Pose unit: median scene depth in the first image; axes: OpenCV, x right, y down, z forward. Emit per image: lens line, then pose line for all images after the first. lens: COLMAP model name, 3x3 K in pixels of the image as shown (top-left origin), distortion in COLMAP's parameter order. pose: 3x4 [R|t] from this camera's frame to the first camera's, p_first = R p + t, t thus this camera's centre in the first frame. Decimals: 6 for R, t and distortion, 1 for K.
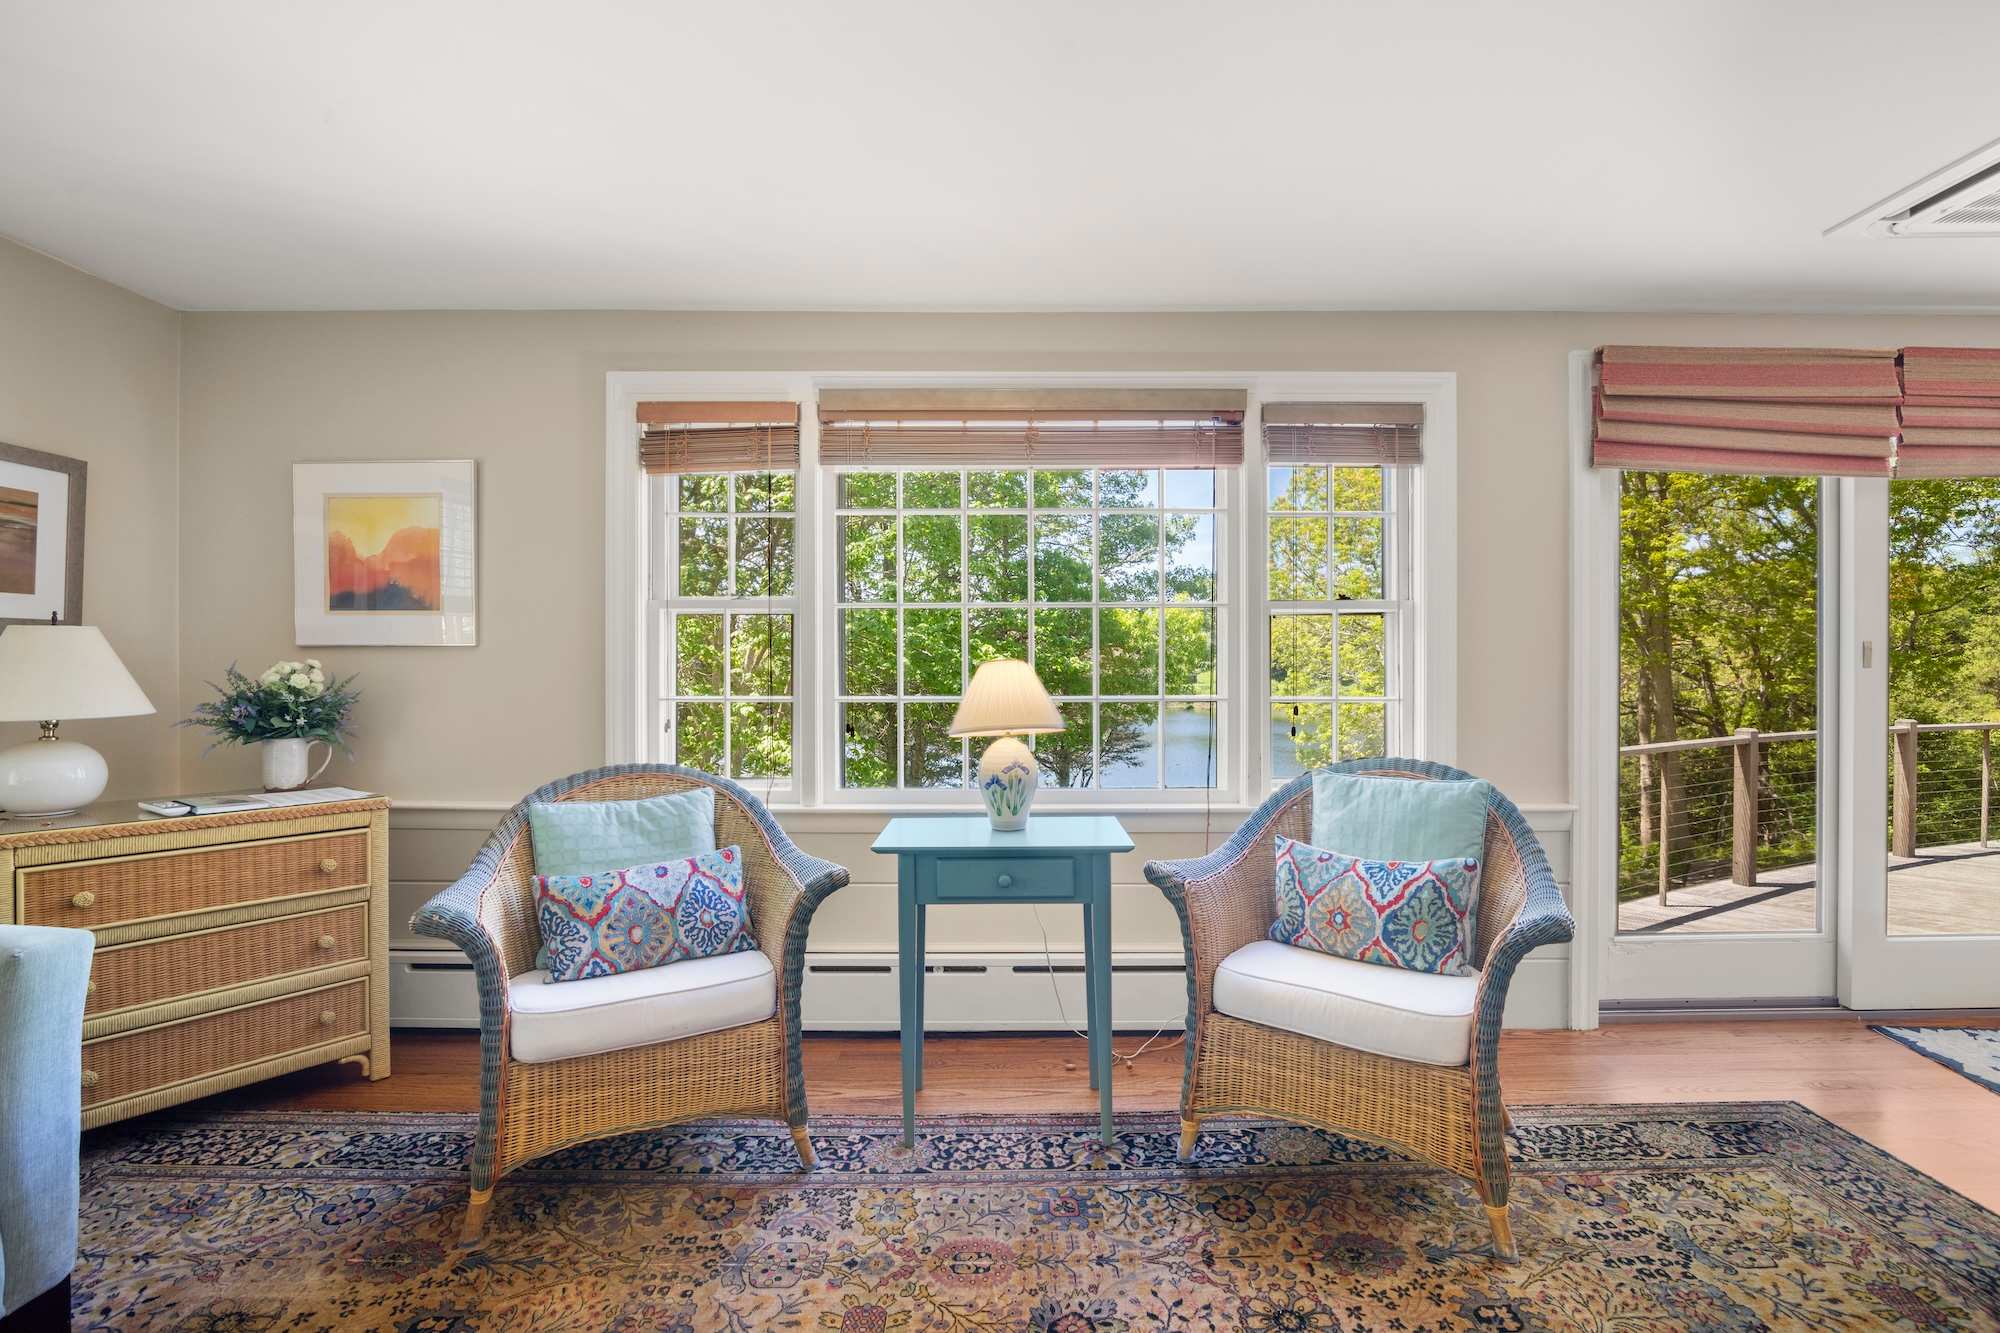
lens RADIAL K [[925.3, 0, 1000.0], [0, 925.3, 666.5], [0, 0, 1]] dist [-0.022112, -0.000053]
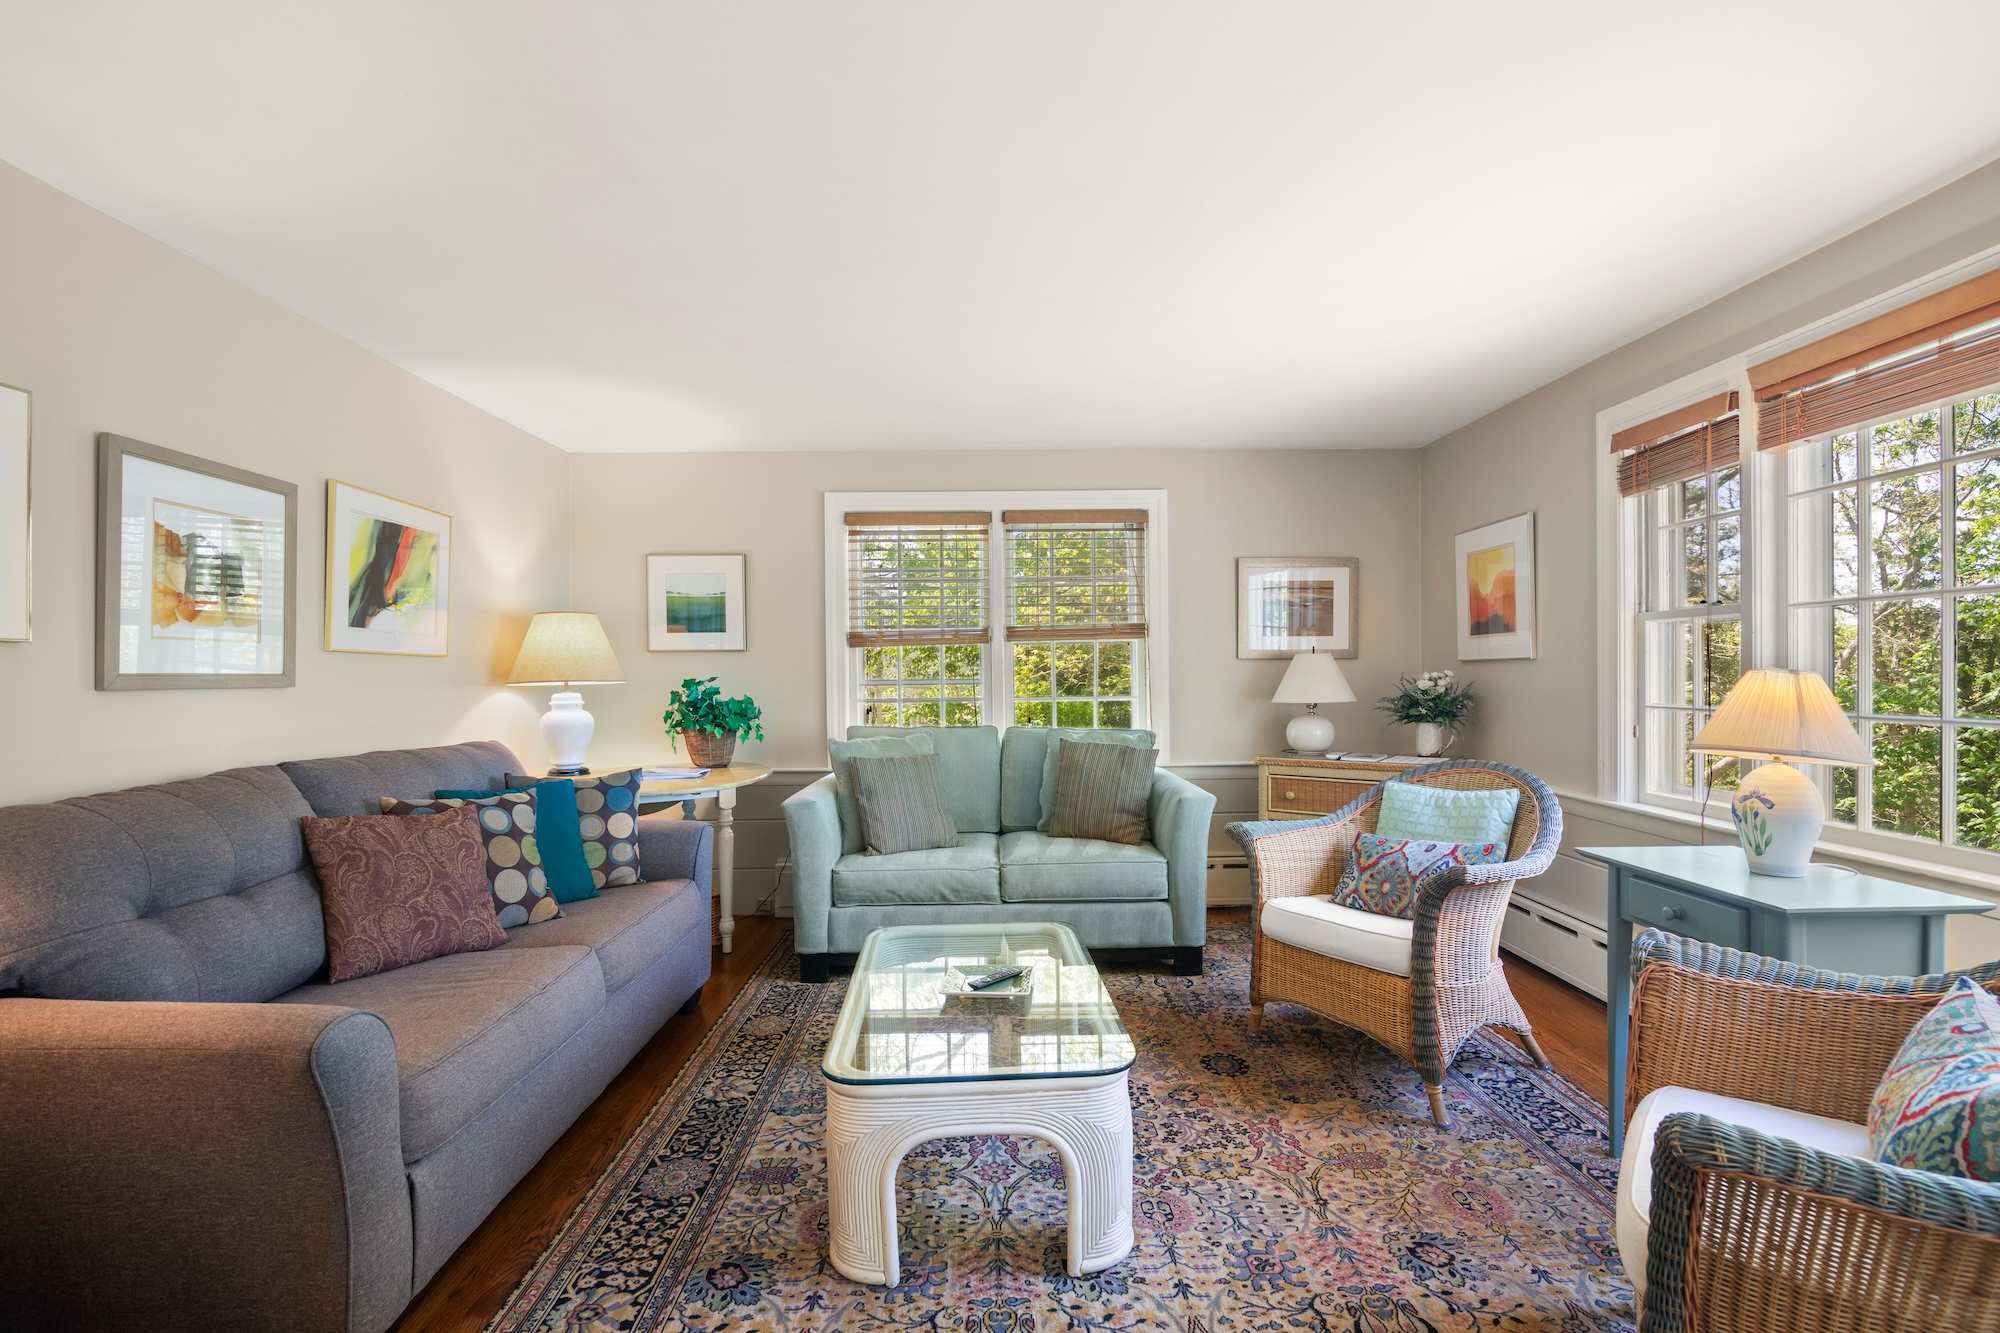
lens RADIAL K [[916.3, 0, 1007.0], [0, 916.3, 679.8], [0, 0, 1]] dist [-0.019409, 0.000700]
pose [[0.022546, 0.006903, -0.999722, 0.701947], [-0.000014, 0.999976, 0.006905, -0.002699], [0.999746, -0.000141, 0.022545, 0.260605]]
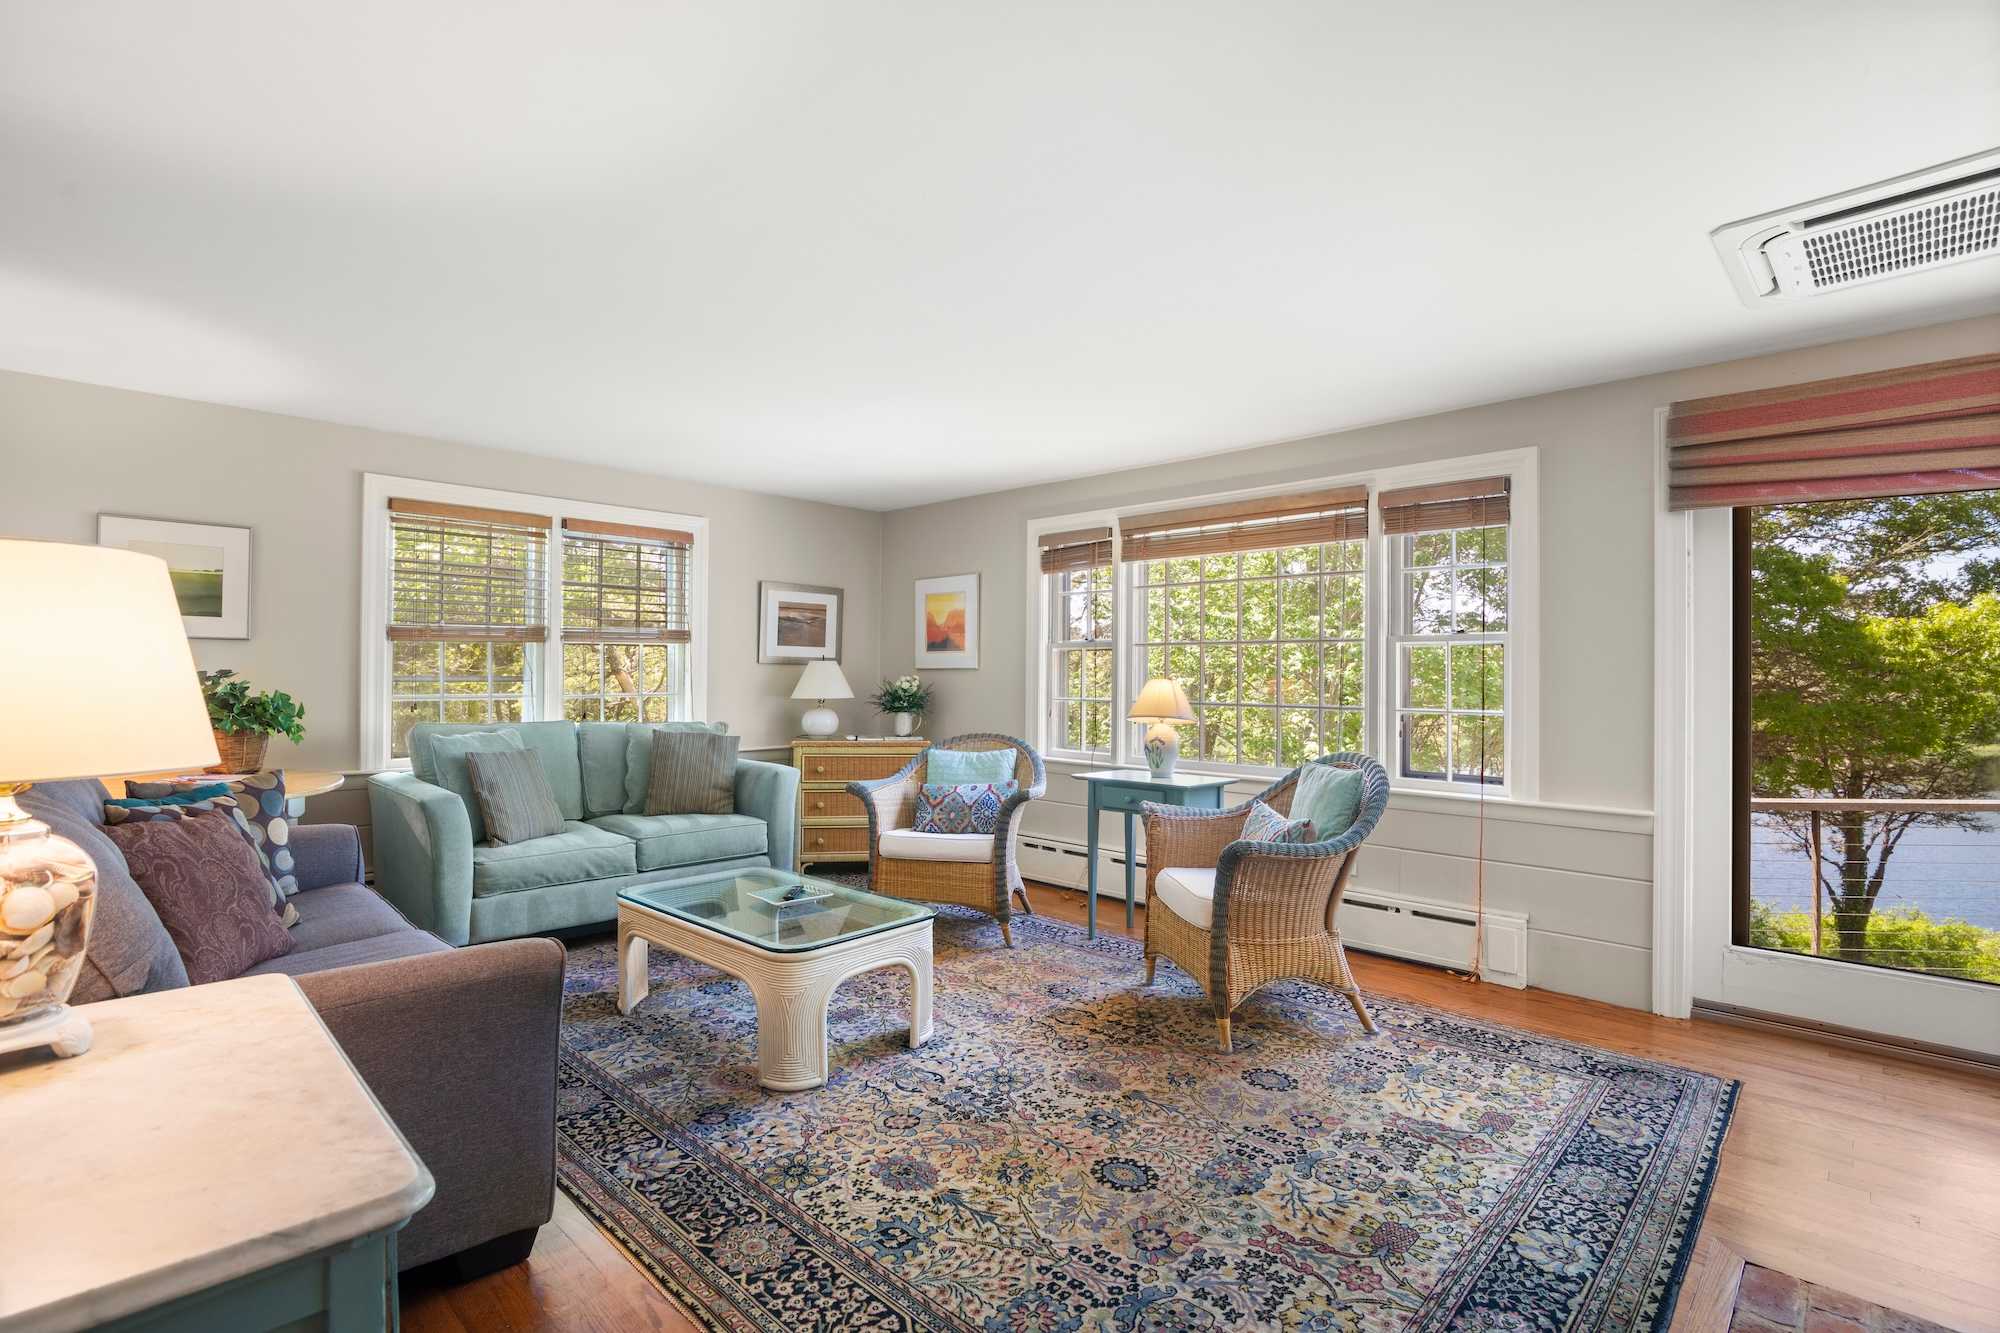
lens RADIAL K [[925.3, 0, 1000.0], [0, 925.3, 666.5], [0, 0, 1]] dist [-0.022112, -0.000053]
pose [[0.715070, -0.000757, -0.699053, 0.870343], [-0.015048, 0.999751, -0.016475, 0.004039], [0.698891, 0.022301, 0.714880, -0.380813]]
